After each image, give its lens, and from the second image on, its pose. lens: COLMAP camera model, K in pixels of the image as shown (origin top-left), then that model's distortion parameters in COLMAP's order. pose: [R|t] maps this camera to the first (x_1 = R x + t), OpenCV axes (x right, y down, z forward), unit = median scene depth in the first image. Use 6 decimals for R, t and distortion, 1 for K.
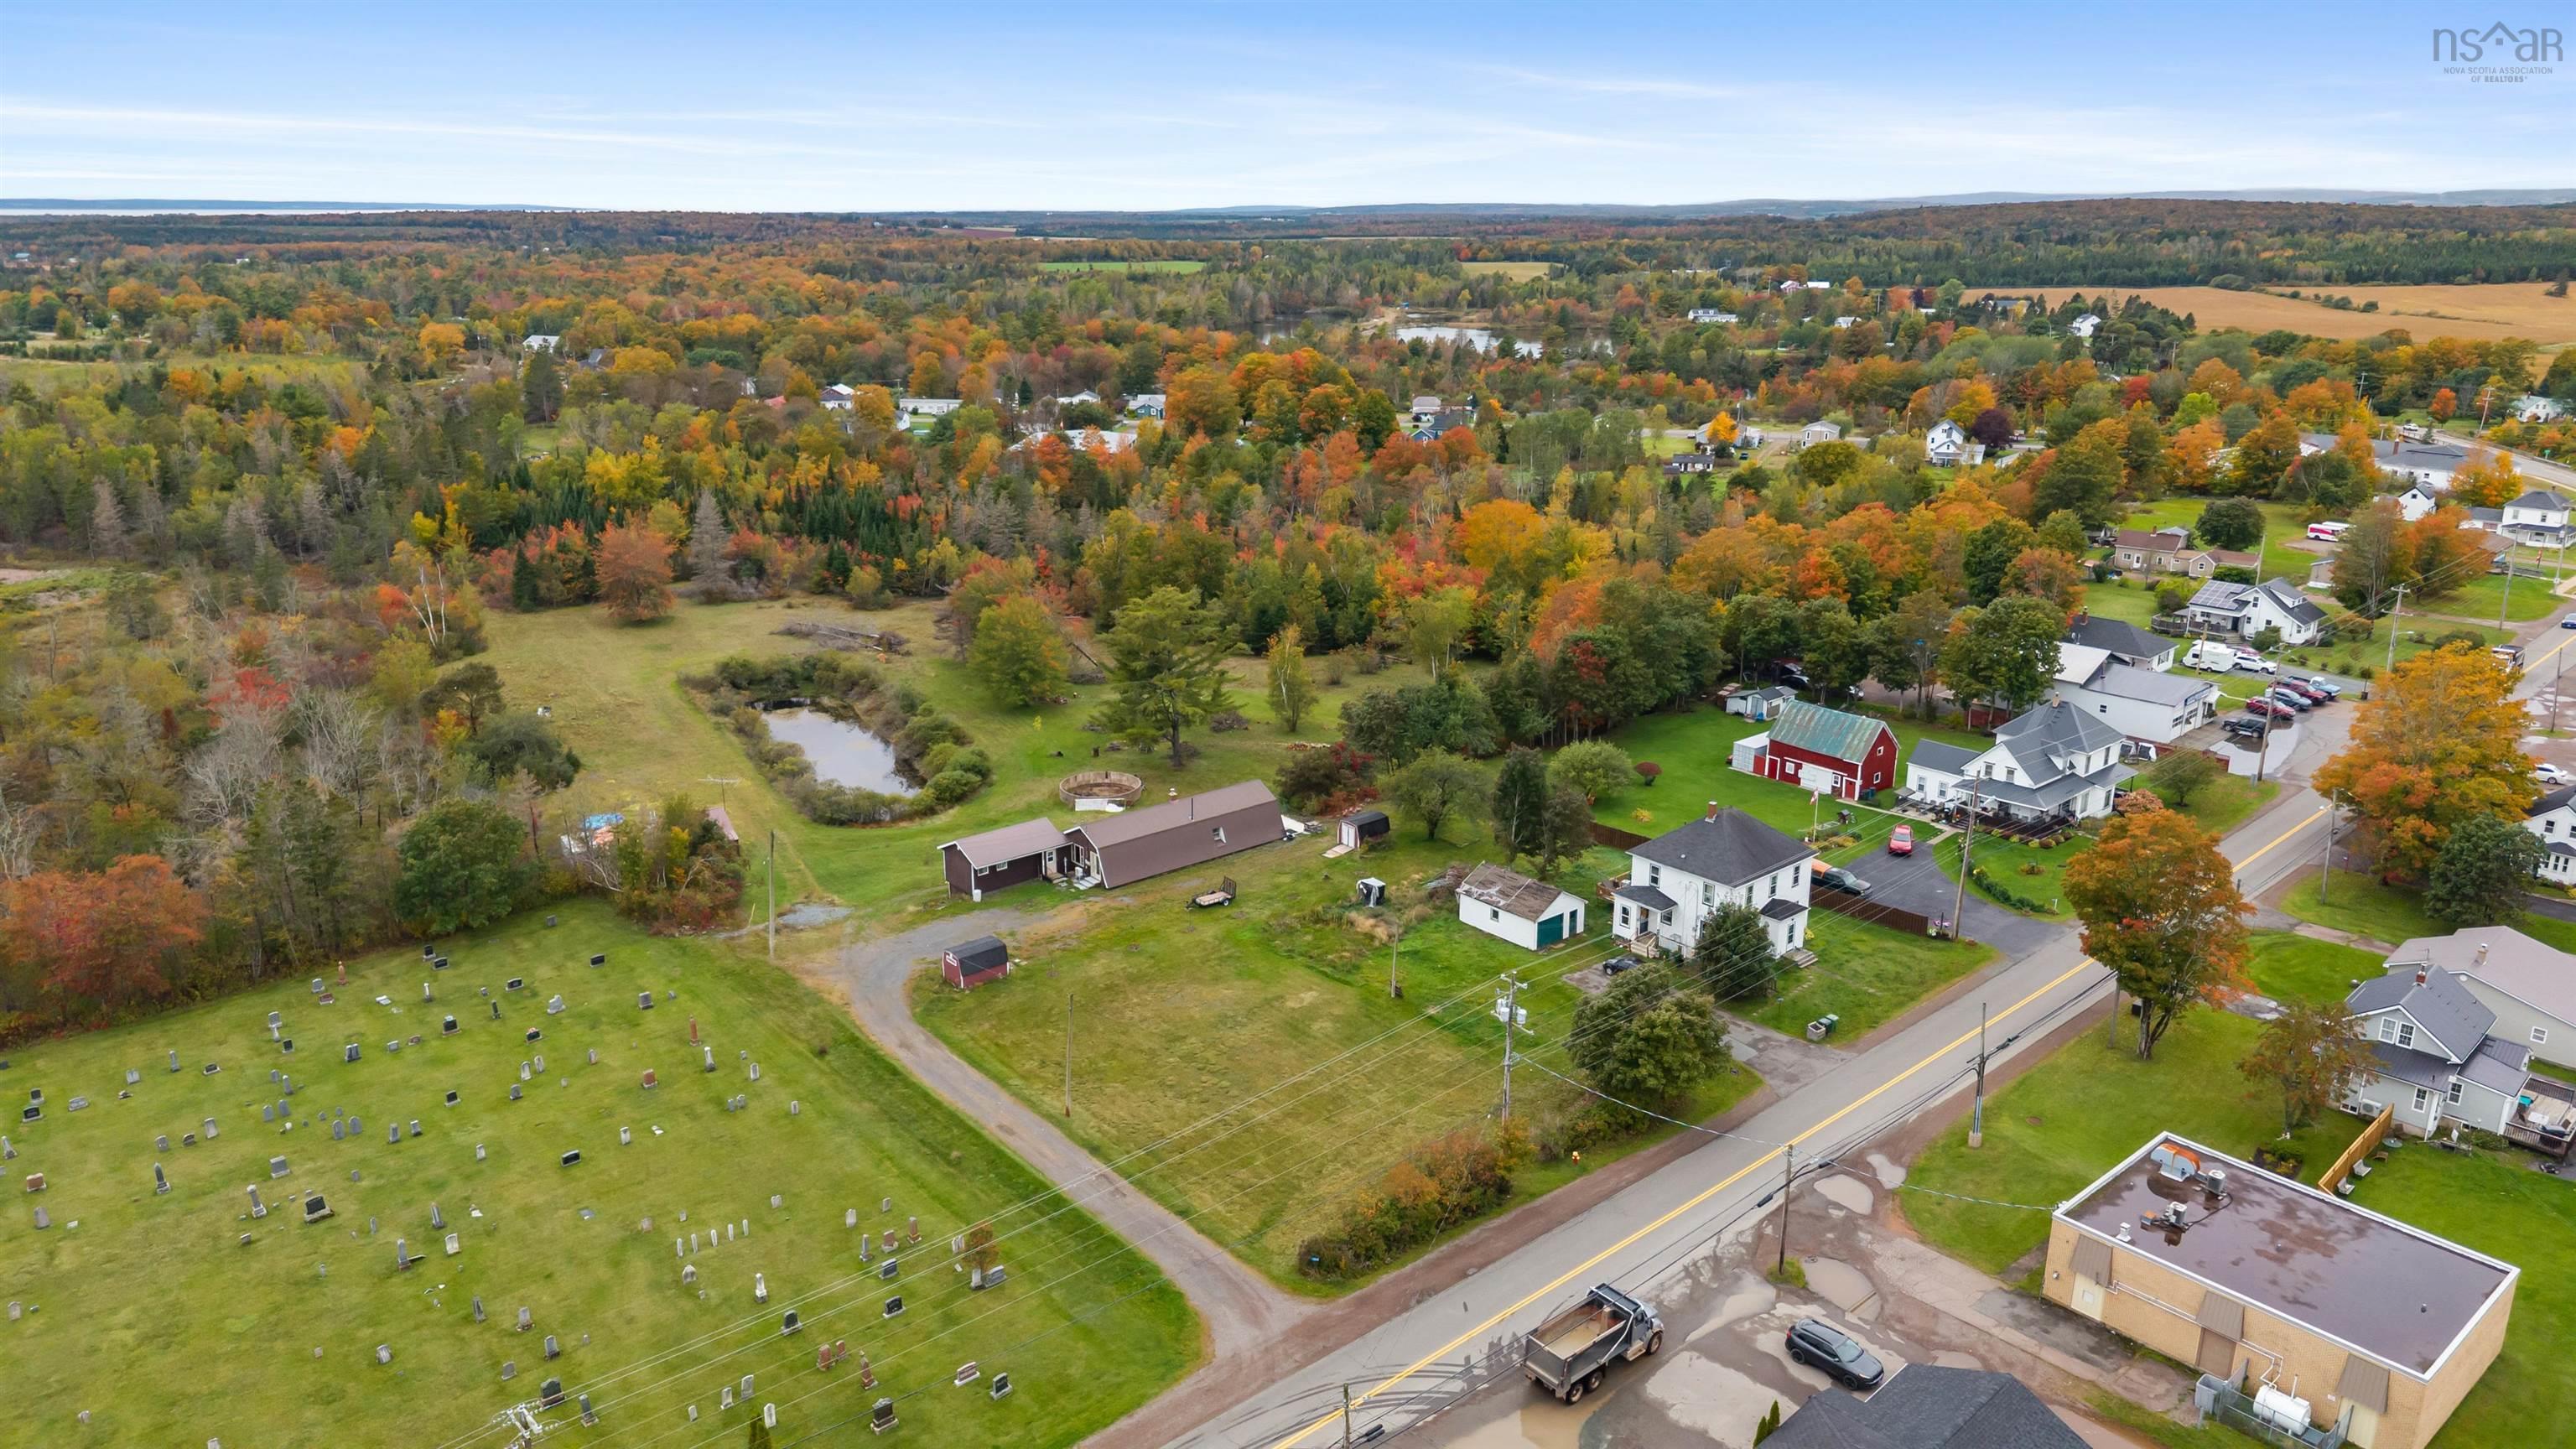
lens RADIAL K [[1617.6, 0, 1288.0], [0, 1617.6, 724.5], [0, 0, 1]] dist [0.001104, -0.000471]
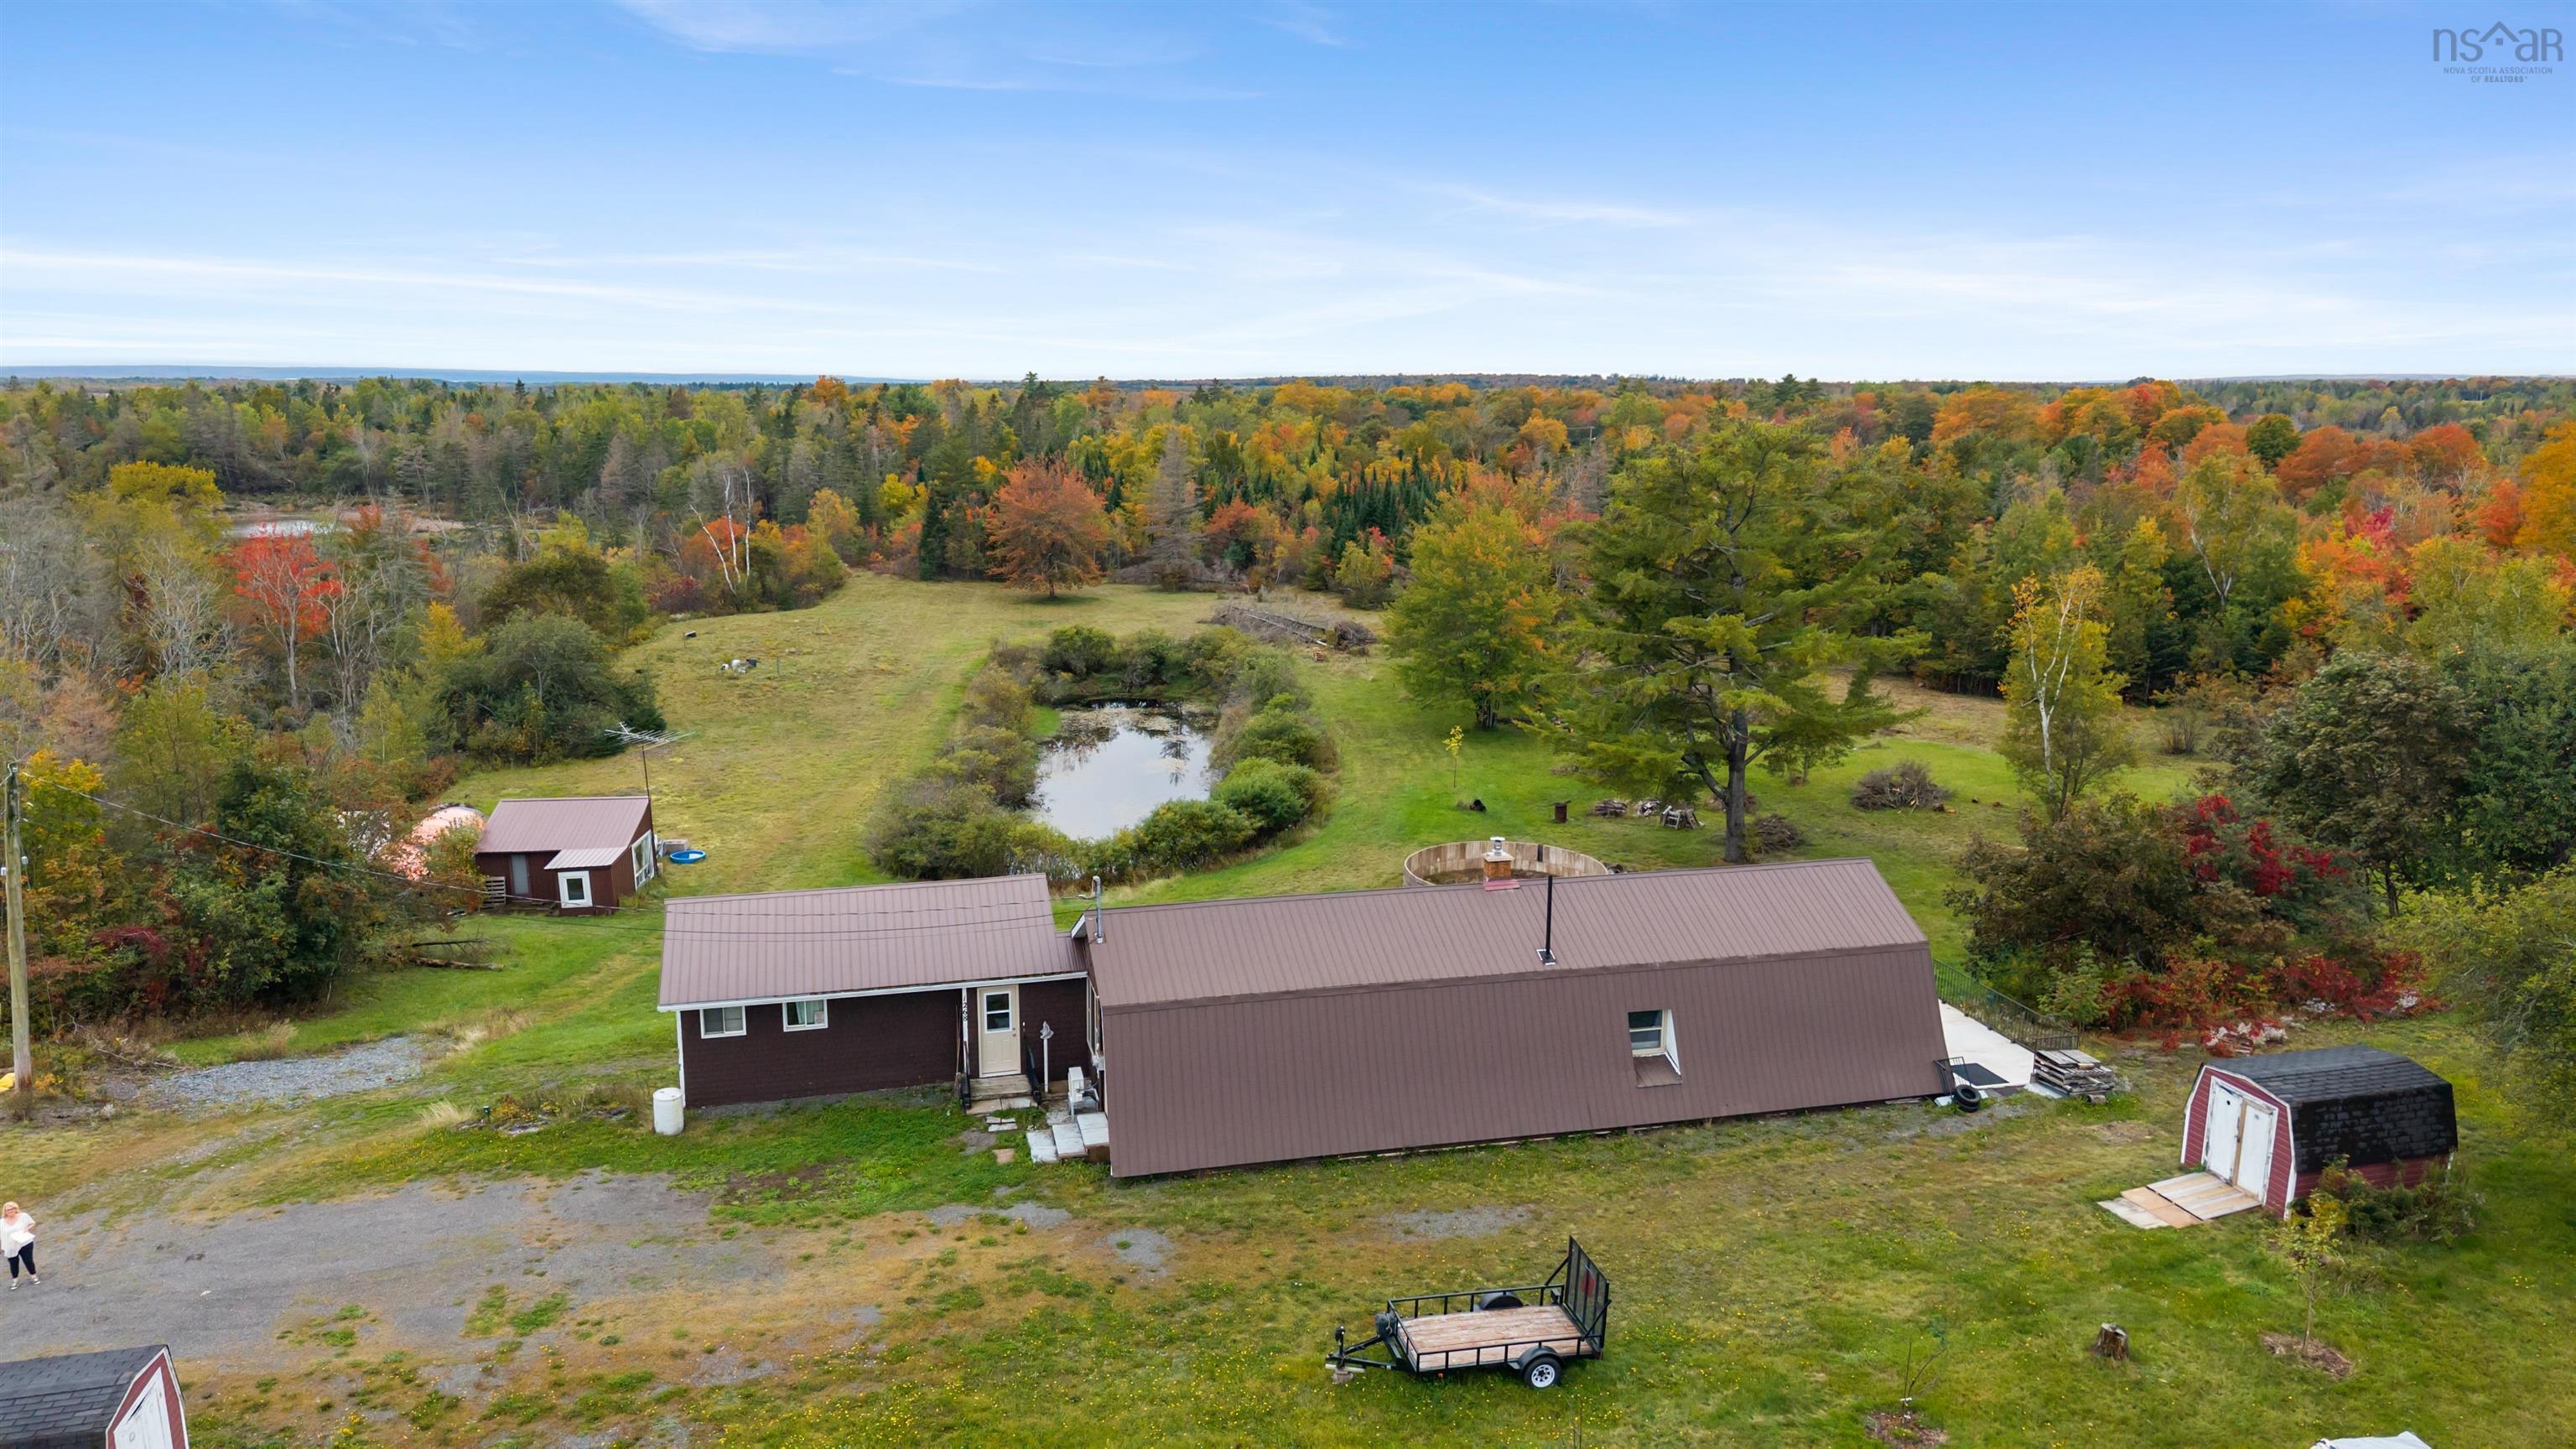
lens RADIAL K [[1617.6, 0, 1288.0], [0, 1617.6, 724.5], [0, 0, 1]] dist [0.001104, -0.000471]
pose [[0.888091, 0.080396, -0.452582, 0.016626], [-0.126833, 0.989223, -0.073156, 0.043724], [0.441823, 0.122371, 0.888717, 0.716466]]
